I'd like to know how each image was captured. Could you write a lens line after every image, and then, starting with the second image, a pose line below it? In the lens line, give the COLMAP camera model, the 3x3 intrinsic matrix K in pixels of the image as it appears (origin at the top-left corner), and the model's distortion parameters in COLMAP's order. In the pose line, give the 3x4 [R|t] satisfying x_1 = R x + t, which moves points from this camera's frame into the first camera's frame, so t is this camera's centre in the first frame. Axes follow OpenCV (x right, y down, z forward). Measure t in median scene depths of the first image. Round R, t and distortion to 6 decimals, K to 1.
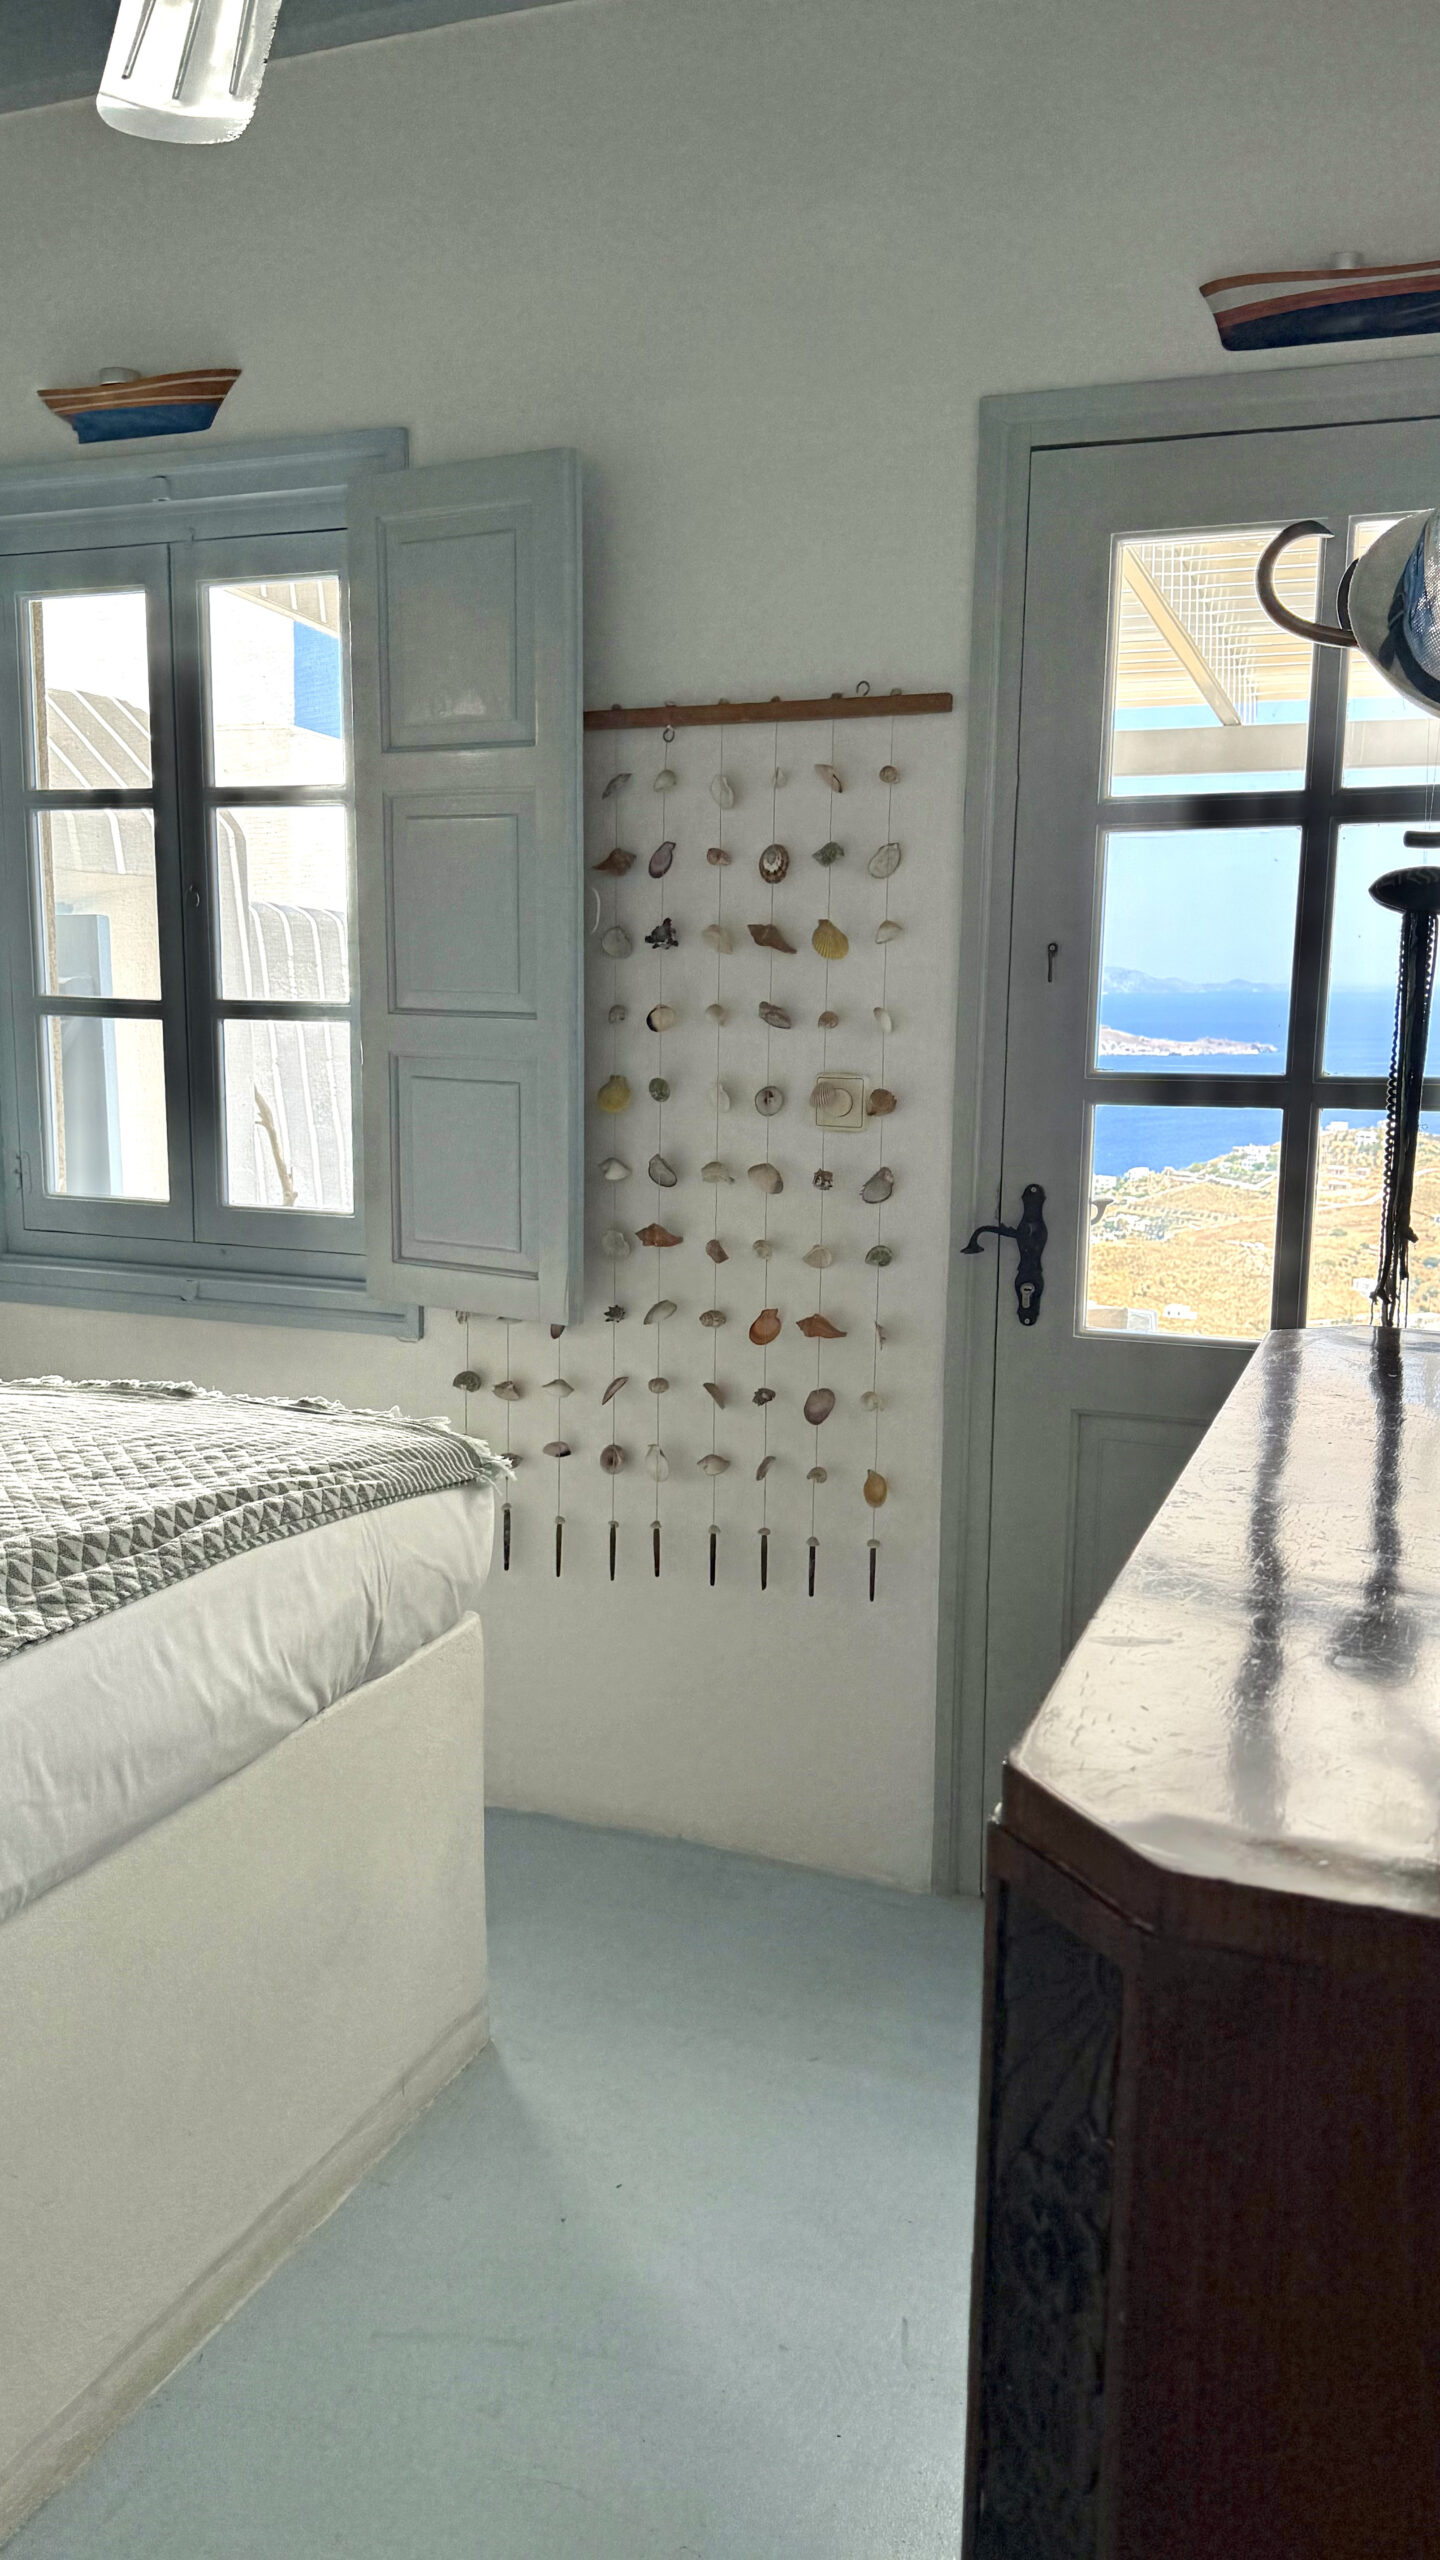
lens RADIAL K [[1978.4, 0, 720.0], [0, 1978.4, 1280.0], [0, 0, 1]] dist [0.060813, -0.074000]
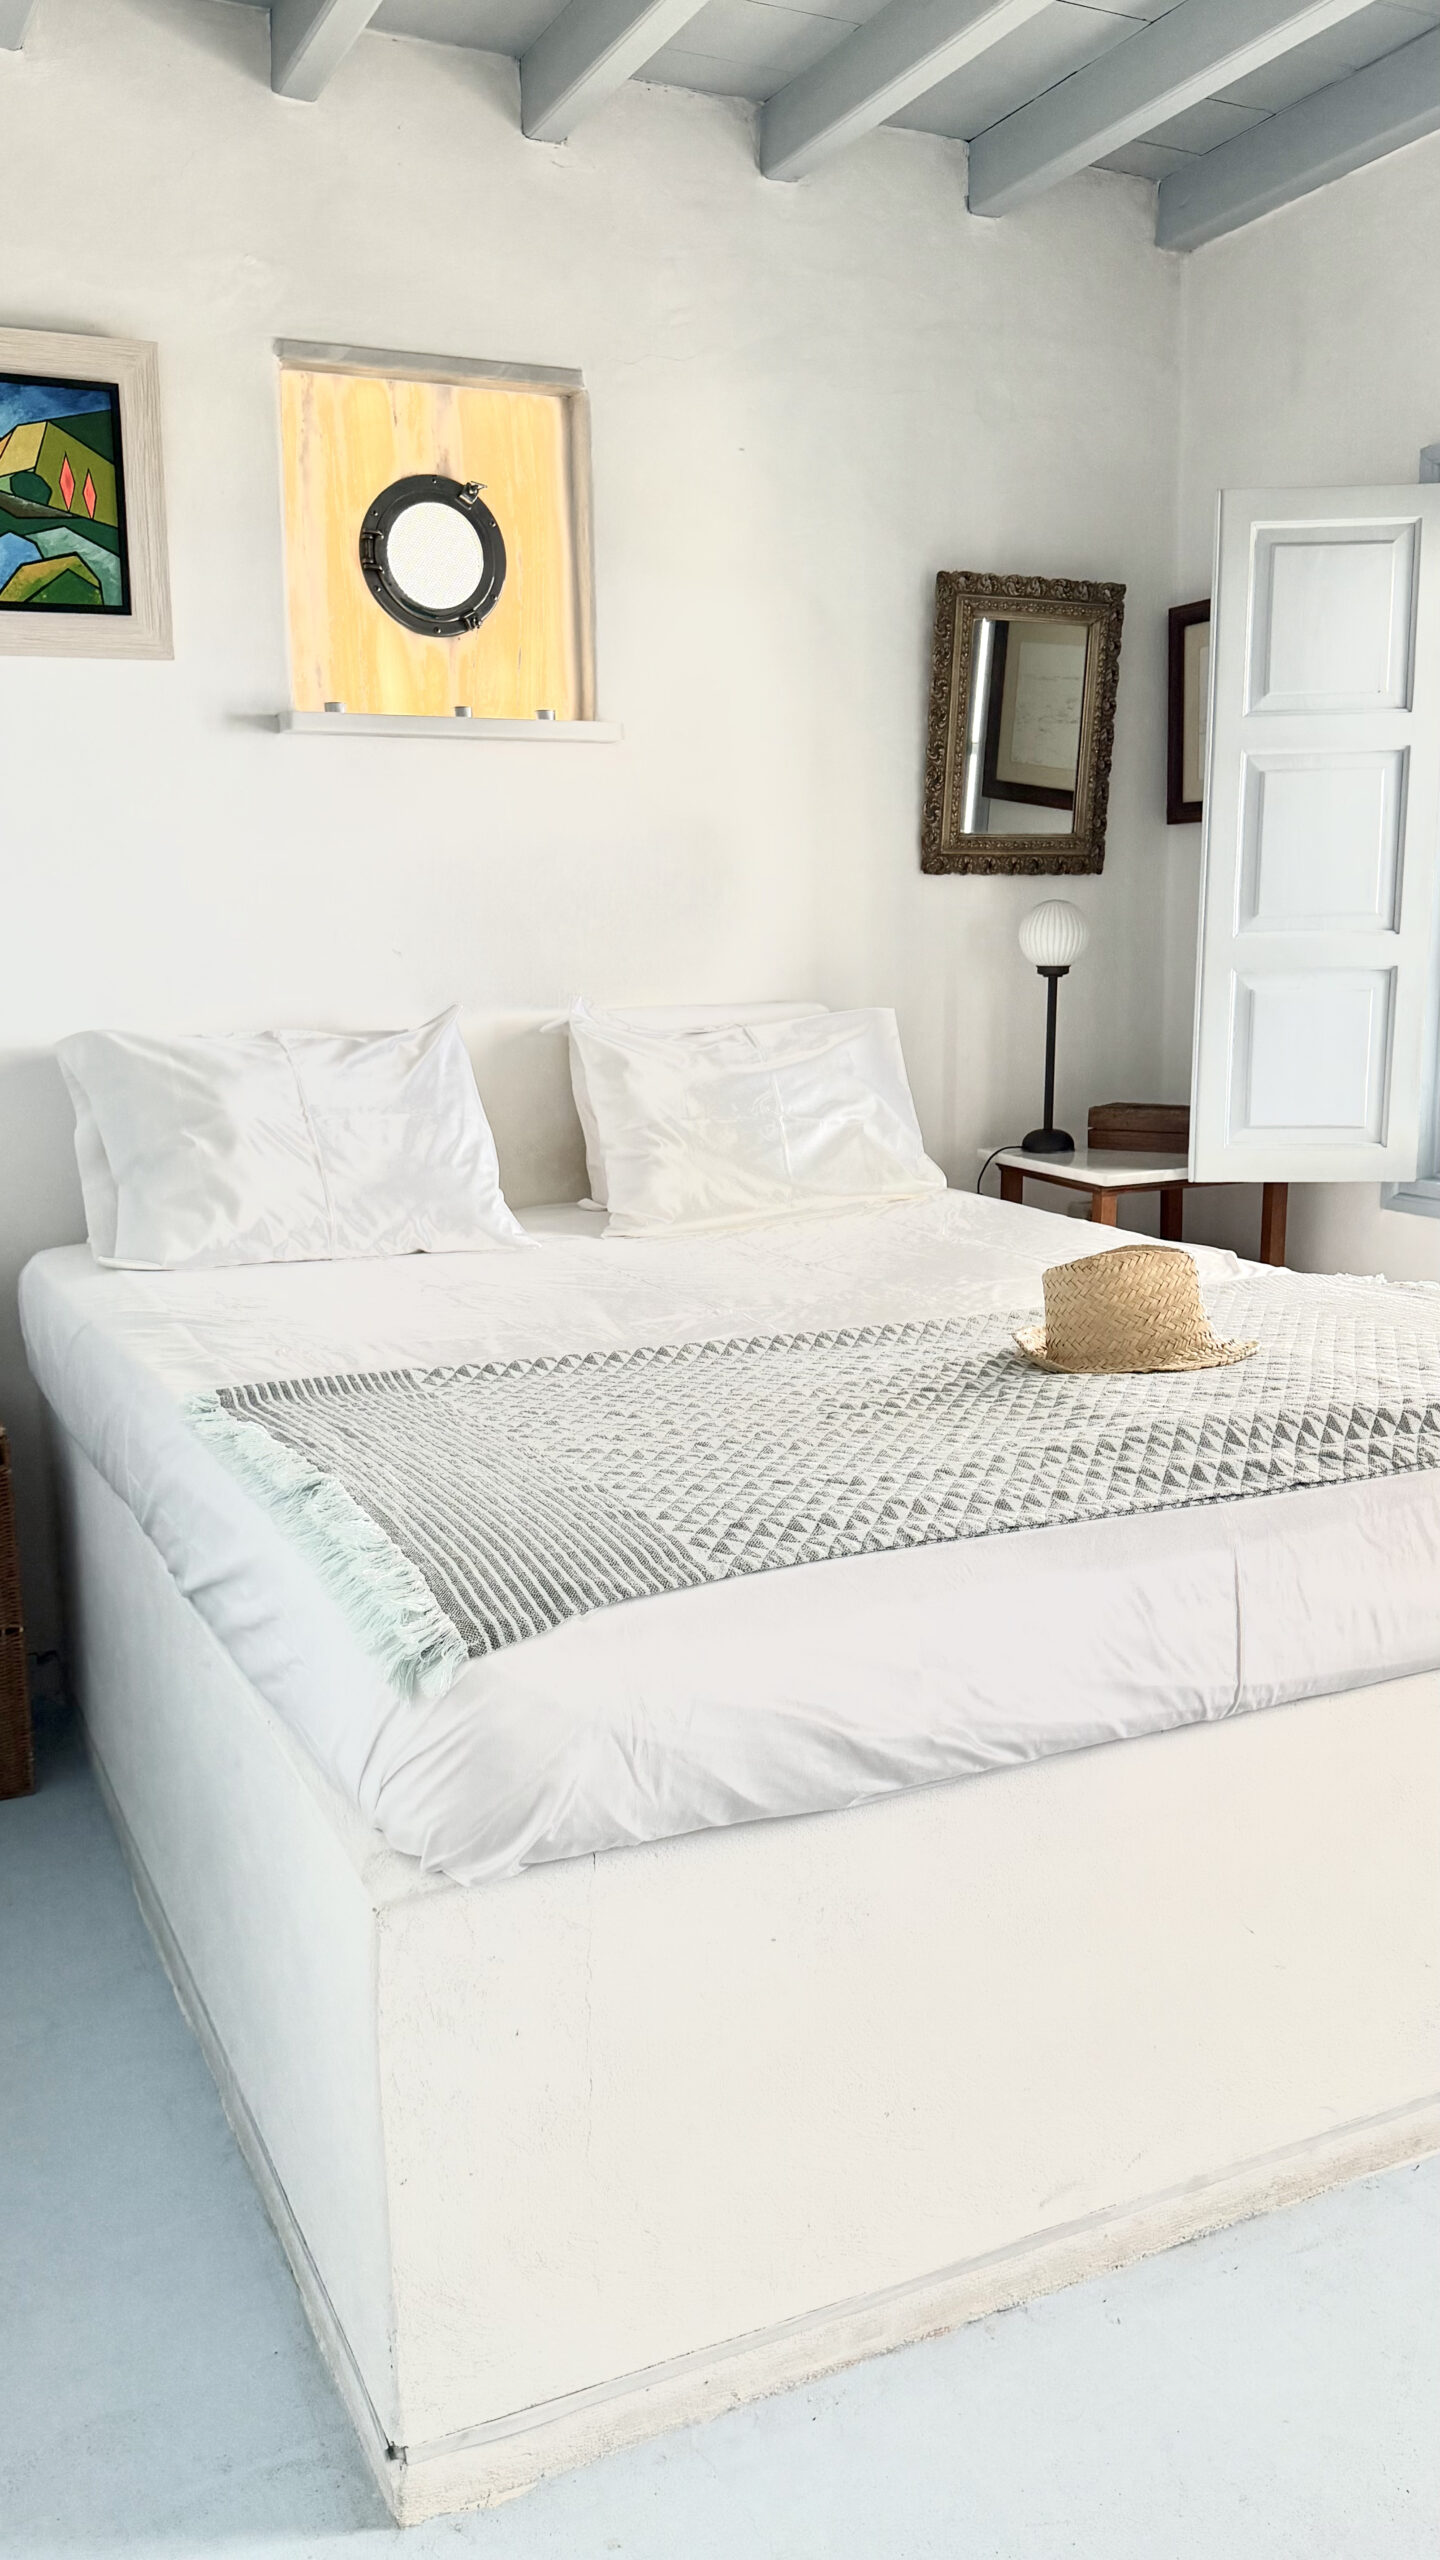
lens RADIAL K [[1981.7, 0, 720.0], [0, 1981.7, 1280.0], [0, 0, 1]] dist [0.160114, -0.312534]
pose [[0.732318, 0.109807, -0.672051, 0.101493], [-0.089141, 0.993879, 0.065255, 0.009181], [0.675103, 0.012120, 0.737624, -0.056048]]
